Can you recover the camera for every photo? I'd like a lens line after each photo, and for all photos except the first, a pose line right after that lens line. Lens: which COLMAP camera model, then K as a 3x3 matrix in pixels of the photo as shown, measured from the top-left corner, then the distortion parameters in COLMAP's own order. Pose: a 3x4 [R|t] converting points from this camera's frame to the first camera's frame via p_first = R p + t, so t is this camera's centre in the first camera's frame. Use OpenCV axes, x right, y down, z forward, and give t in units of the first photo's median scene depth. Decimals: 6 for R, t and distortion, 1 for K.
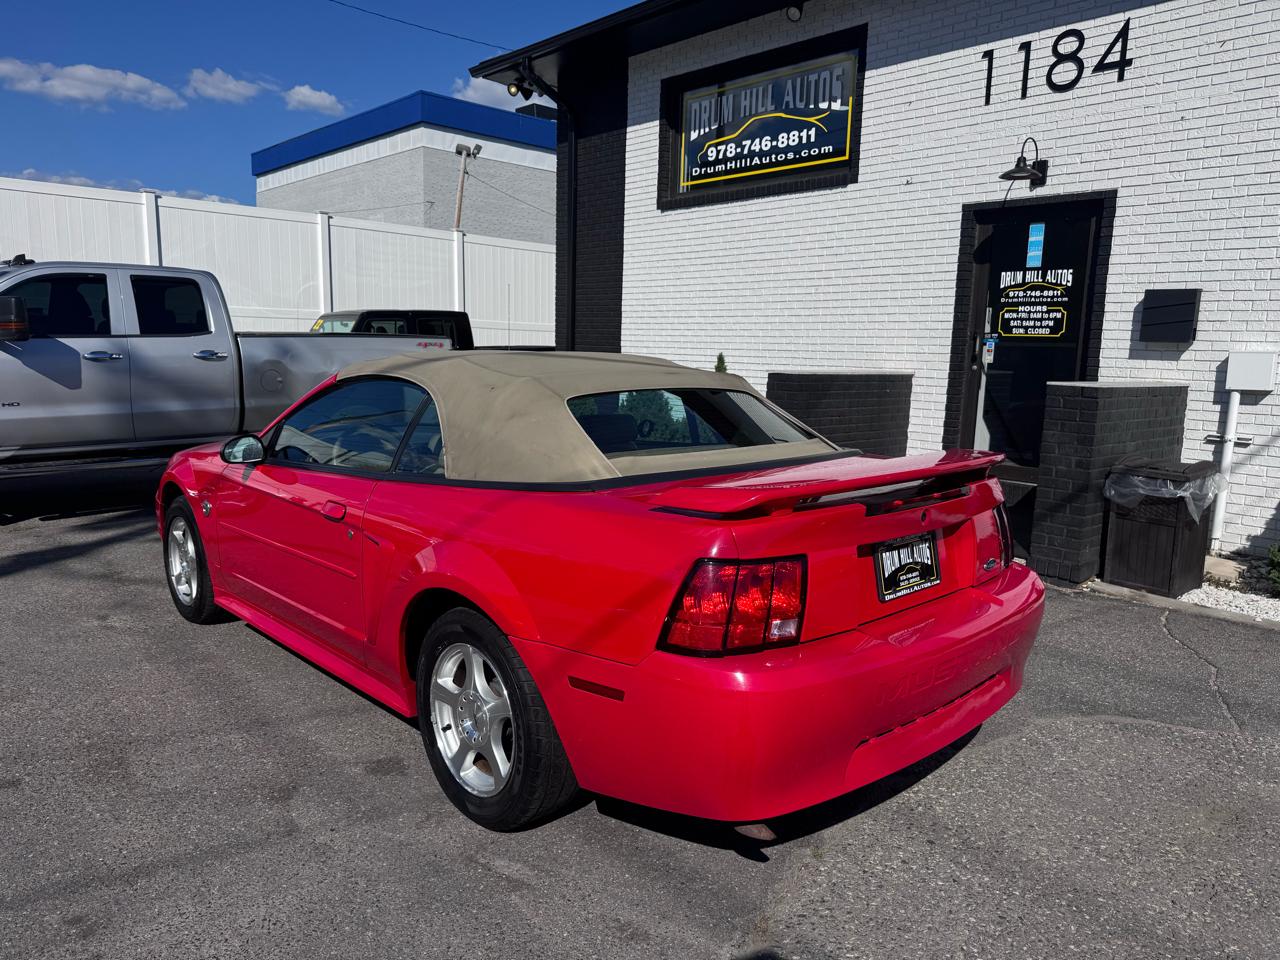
lens RADIAL K [[902.8, 0, 637.4], [0, 902.8, 484.2], [0, 0, 1]] dist [0.006040, -0.013430]
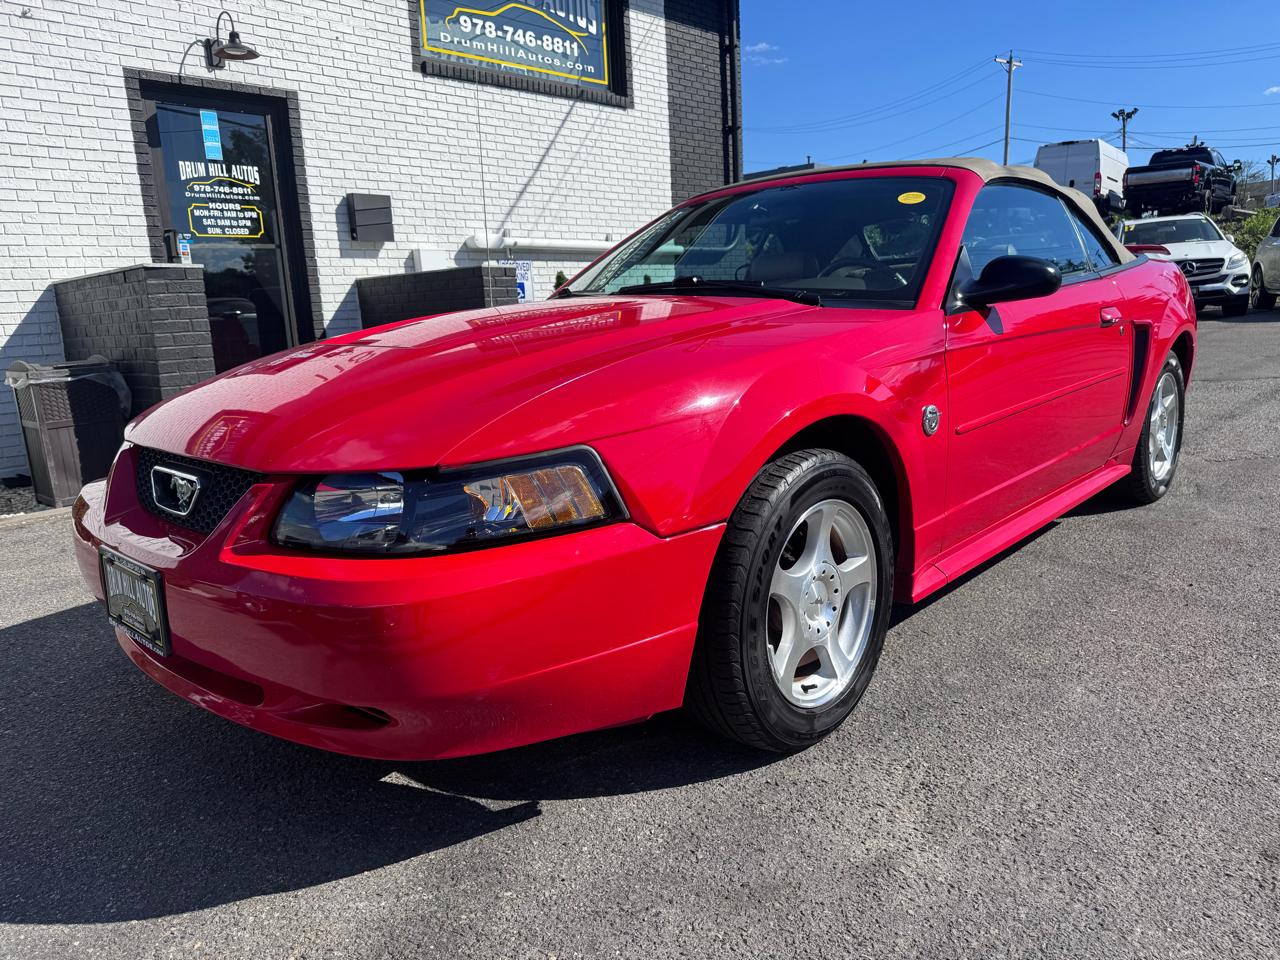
lens RADIAL K [[902.8, 0, 637.4], [0, 902.8, 484.2], [0, 0, 1]] dist [0.006040, -0.013430]
pose [[-0.055748, -0.217171, 0.974540, -0.535767], [0.194505, 0.954996, 0.223942, -0.048015], [-0.979316, 0.202037, -0.010998, 0.649306]]
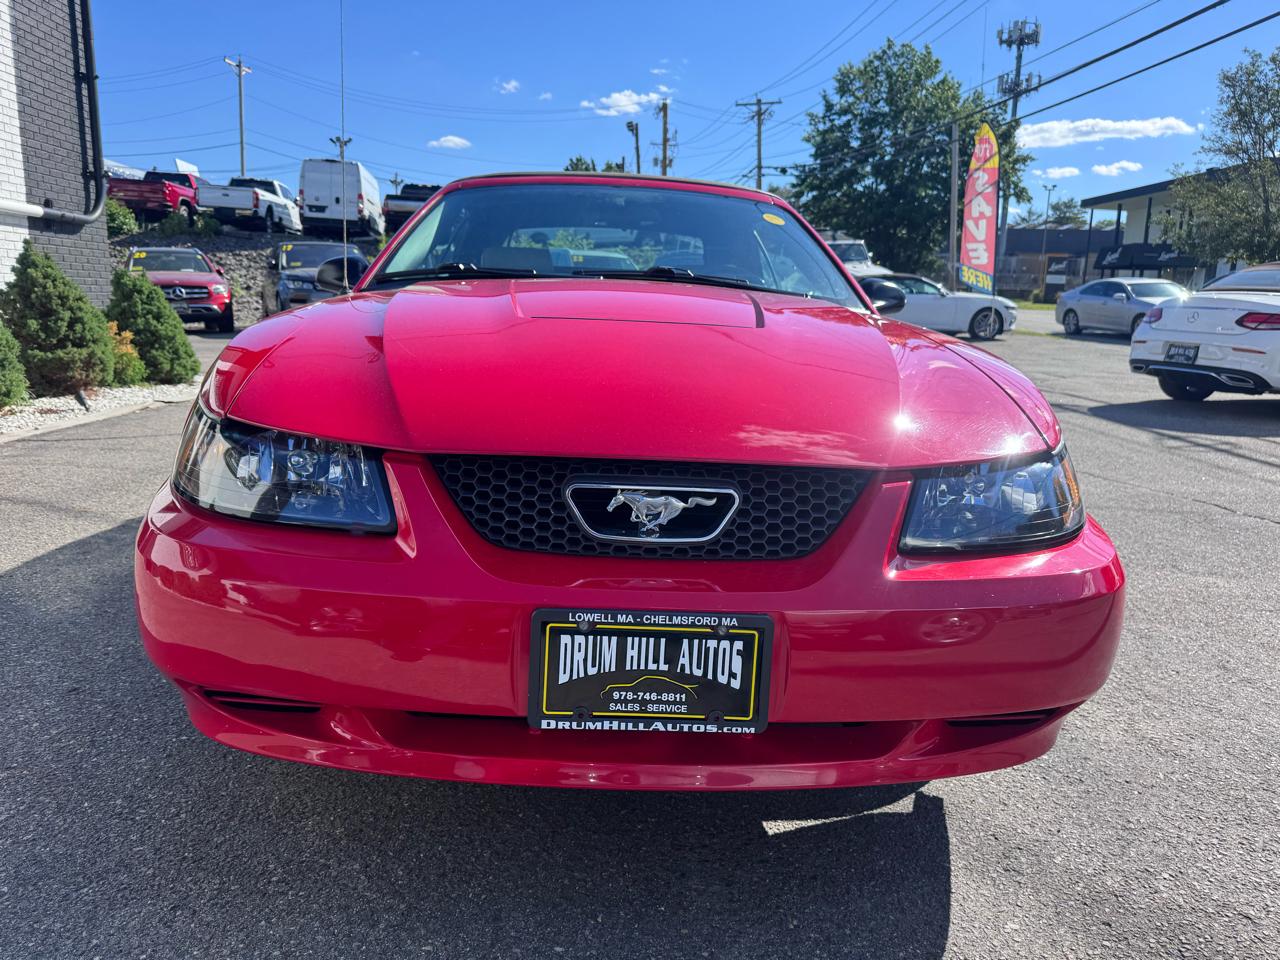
lens RADIAL K [[914.2, 0, 633.5], [0, 914.2, 478.4], [0, 0, 1]] dist [0.001450, -0.007478]
pose [[-0.755194, -0.170269, 0.633002, -0.401693], [0.045456, 0.949747, 0.309700, -0.074823], [-0.653924, 0.262657, -0.709503, 0.885945]]
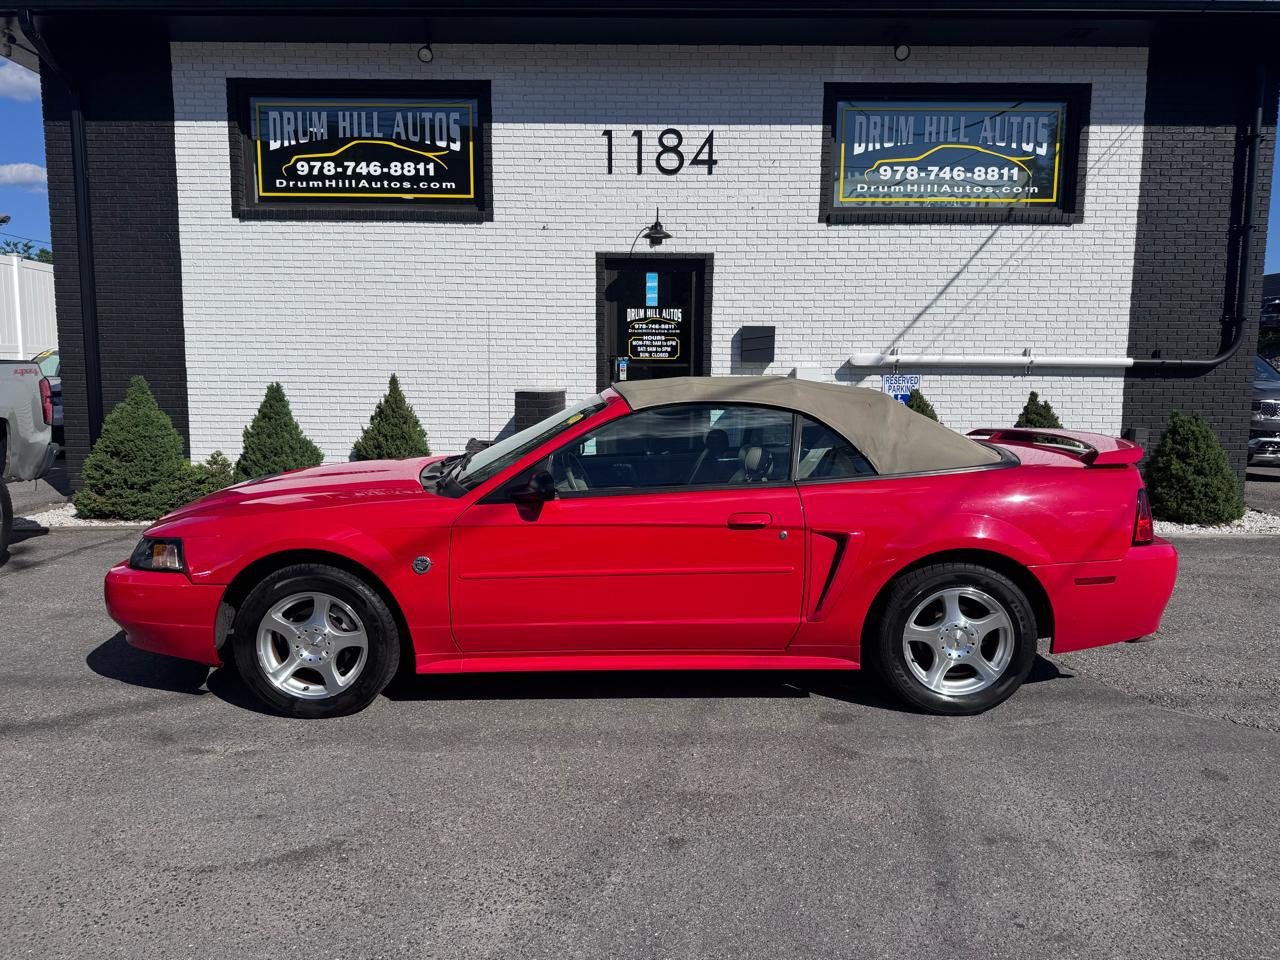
lens RADIAL K [[874.5, 0, 640.0], [0, 874.5, 480.0], [0, 0, 1]] dist [0.140692, -0.229518]
pose [[0.685451, -0.102655, 0.720846, -0.510252], [0.120786, 0.992326, 0.026460, -0.025407], [-0.718030, 0.068931, 0.692590, 0.144860]]
